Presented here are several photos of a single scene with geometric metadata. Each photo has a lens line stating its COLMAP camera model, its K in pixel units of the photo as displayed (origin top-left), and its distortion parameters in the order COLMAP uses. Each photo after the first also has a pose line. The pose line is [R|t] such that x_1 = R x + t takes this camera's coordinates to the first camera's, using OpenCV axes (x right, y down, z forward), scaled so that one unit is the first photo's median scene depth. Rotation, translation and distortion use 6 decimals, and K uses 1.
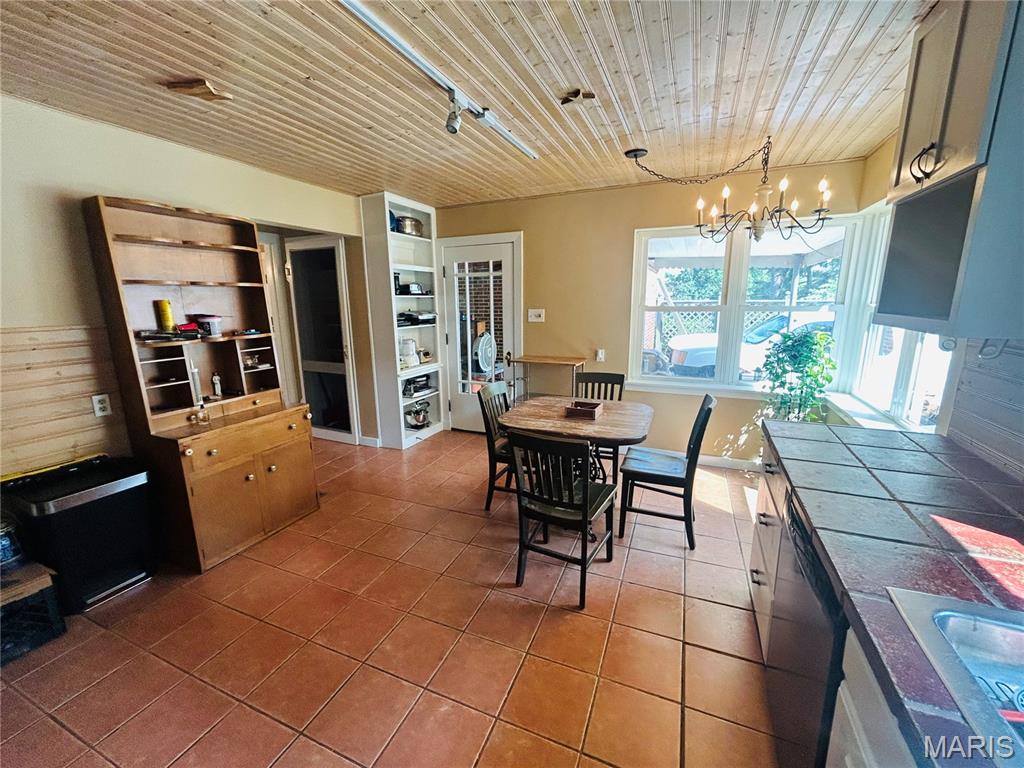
lens RADIAL K [[414.4, 0, 507.8], [0, 414.4, 390.3], [0, 0, 1]] dist [0.000654, -0.000108]
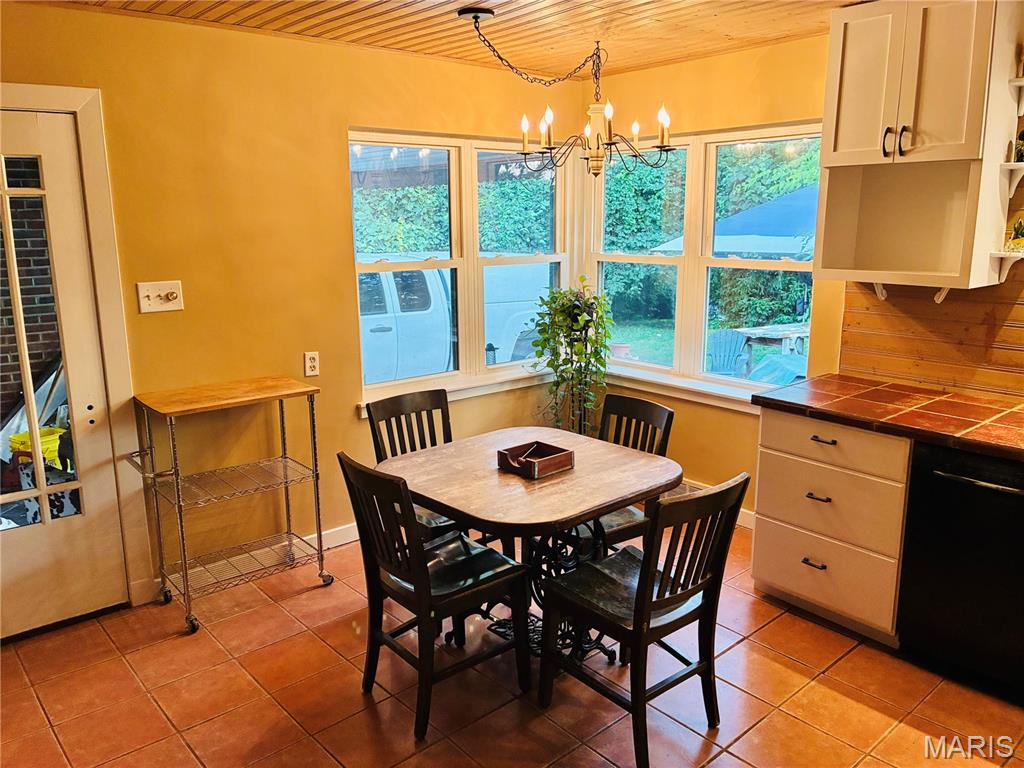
lens RADIAL K [[774.8, 0, 508.6], [0, 774.8, 378.9], [0, 0, 1]] dist [0.009949, -0.004696]
pose [[0.453293, -0.171633, 0.874681, -0.591191], [0.191256, 0.977160, 0.092625, -0.130151], [-0.870601, 0.125302, 0.475766, 0.410140]]
